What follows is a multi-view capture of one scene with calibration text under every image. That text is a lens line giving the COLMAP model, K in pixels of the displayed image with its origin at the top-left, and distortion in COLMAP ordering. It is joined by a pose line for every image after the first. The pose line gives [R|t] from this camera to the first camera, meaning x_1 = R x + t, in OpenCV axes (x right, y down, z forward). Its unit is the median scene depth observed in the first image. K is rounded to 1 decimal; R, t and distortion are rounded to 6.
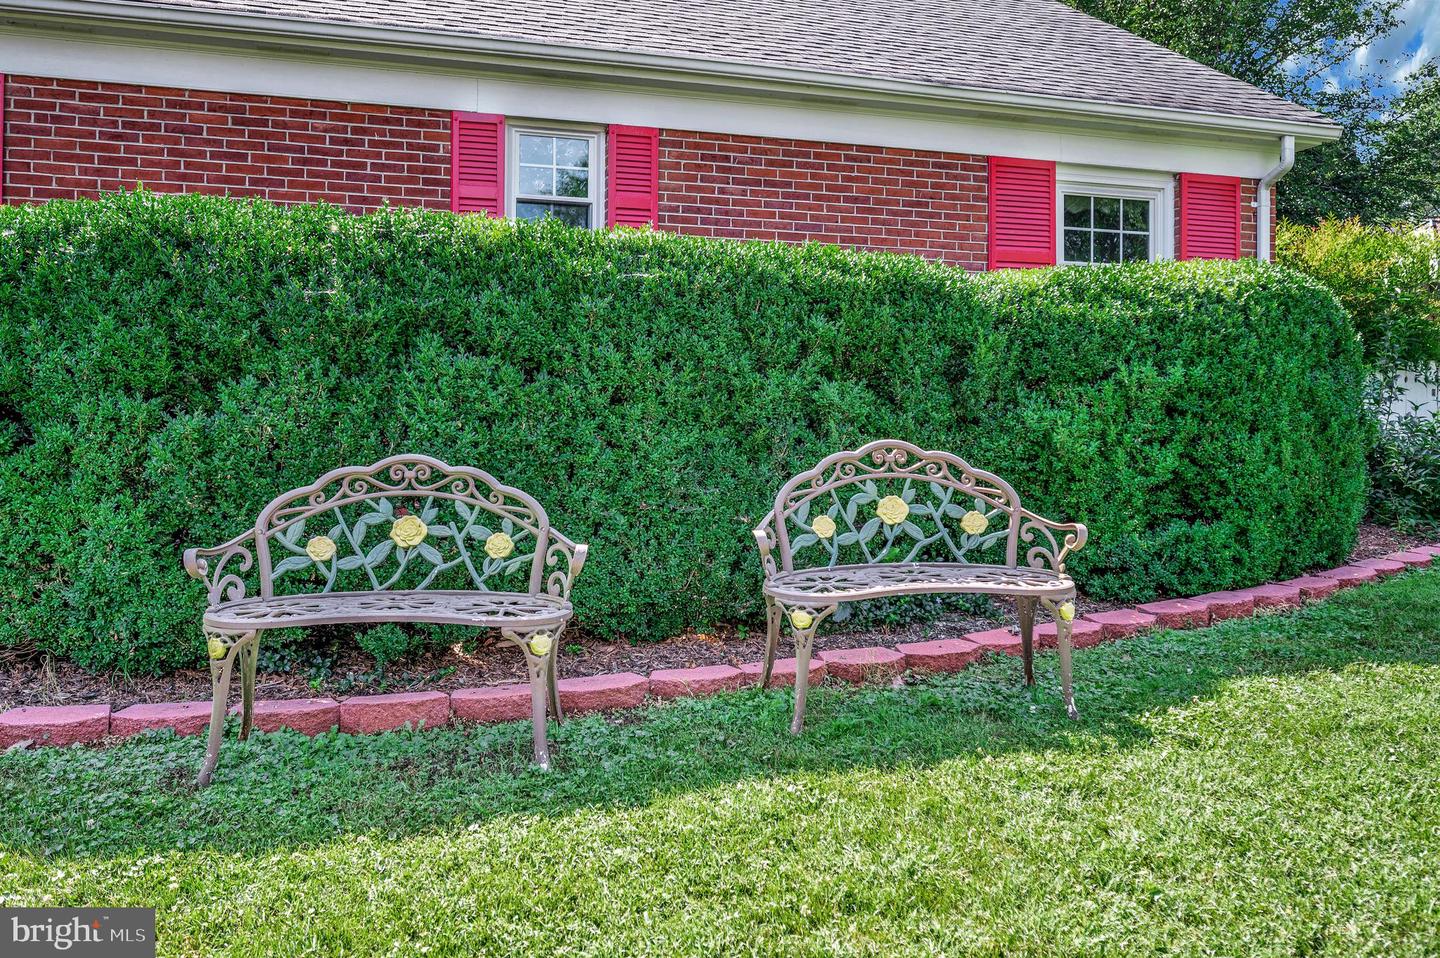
lens RADIAL K [[1183.6, 0, 720.2], [0, 1183.6, 455.8], [0, 0, 1]] dist [-0.010830, -0.003004]
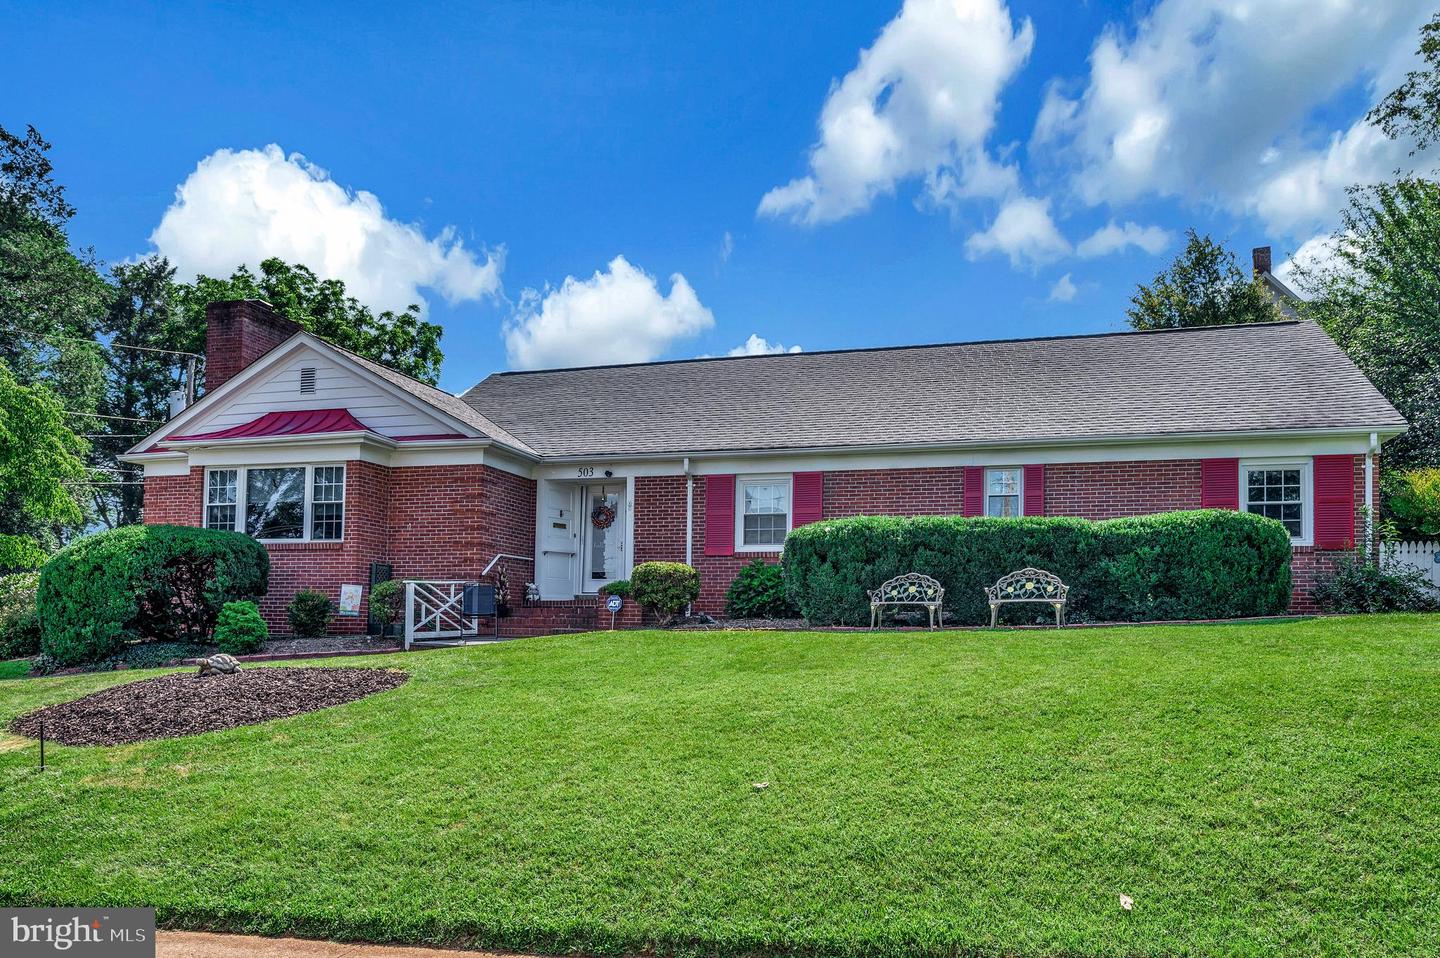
lens RADIAL K [[1028.0, 0, 723.8], [0, 1028.0, 575.6], [0, 0, 1]] dist [-0.000216, 0.000768]
pose [[0.829844, -0.025605, -0.557407, 1.087934], [-0.019154, 0.997051, -0.074316, 0.257116], [0.557666, 0.072347, 0.826906, -2.180147]]
